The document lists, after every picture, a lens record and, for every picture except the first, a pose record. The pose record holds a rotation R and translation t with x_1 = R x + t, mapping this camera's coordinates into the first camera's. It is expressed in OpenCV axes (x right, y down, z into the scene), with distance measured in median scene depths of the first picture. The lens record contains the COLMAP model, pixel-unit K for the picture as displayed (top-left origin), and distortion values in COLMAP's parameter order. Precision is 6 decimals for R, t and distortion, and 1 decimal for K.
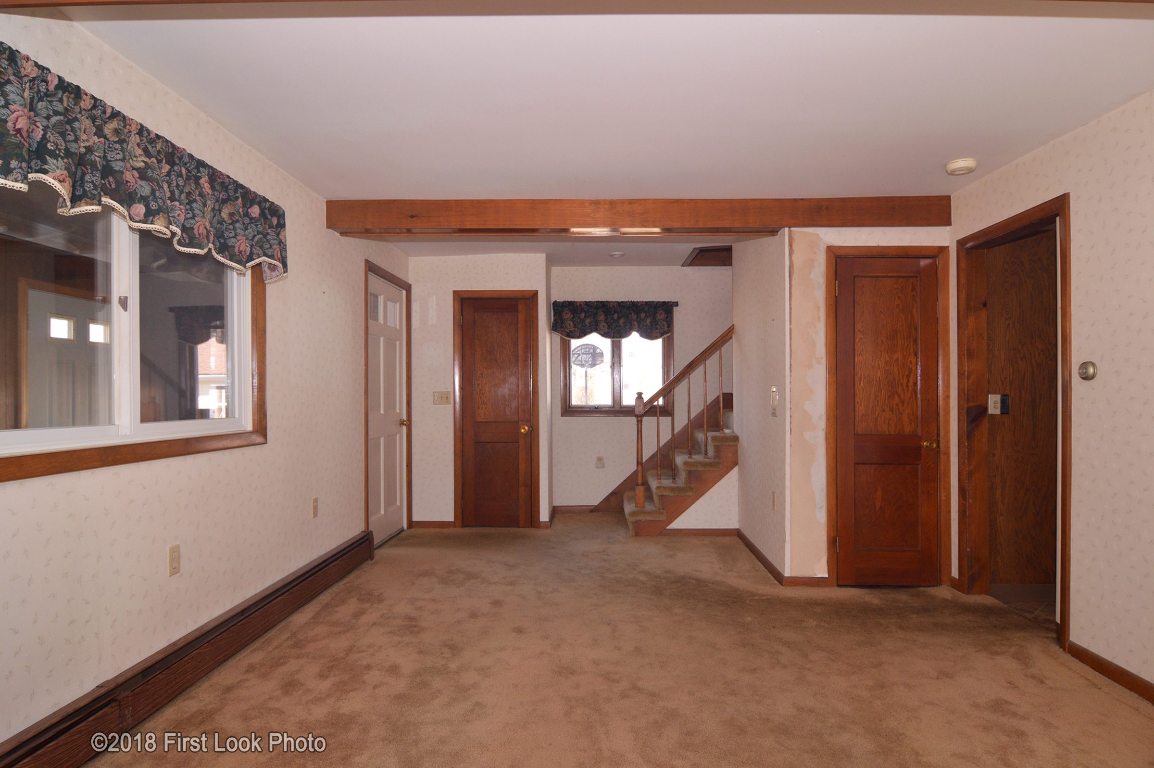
lens RADIAL K [[610.9, 0, 611.0], [0, 610.9, 387.9], [0, 0, 1]] dist [-0.004186, -0.007400]
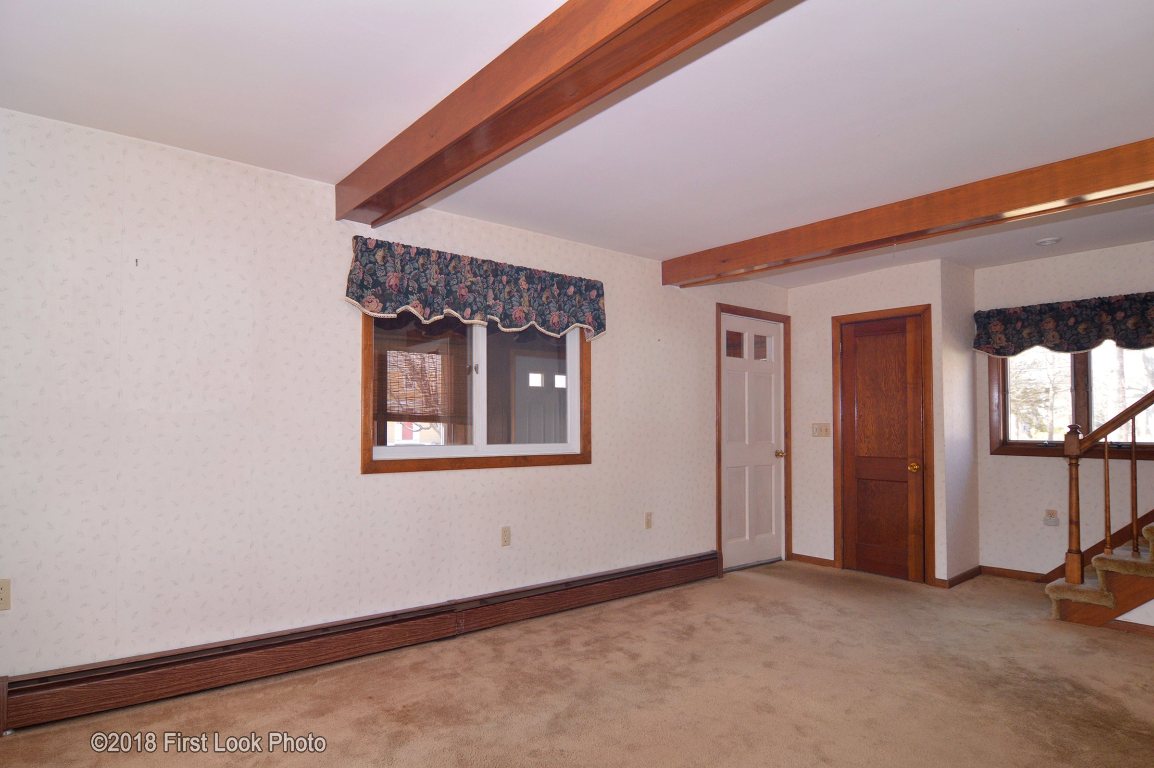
lens RADIAL K [[666.9, 0, 579.8], [0, 666.9, 411.5], [0, 0, 1]] dist [0.000947, -0.020025]
pose [[0.630482, -0.010005, -0.776140, 0.460888], [0.003994, 0.999945, -0.009646, -0.006053], [0.776194, 0.002982, 0.630487, 0.067247]]
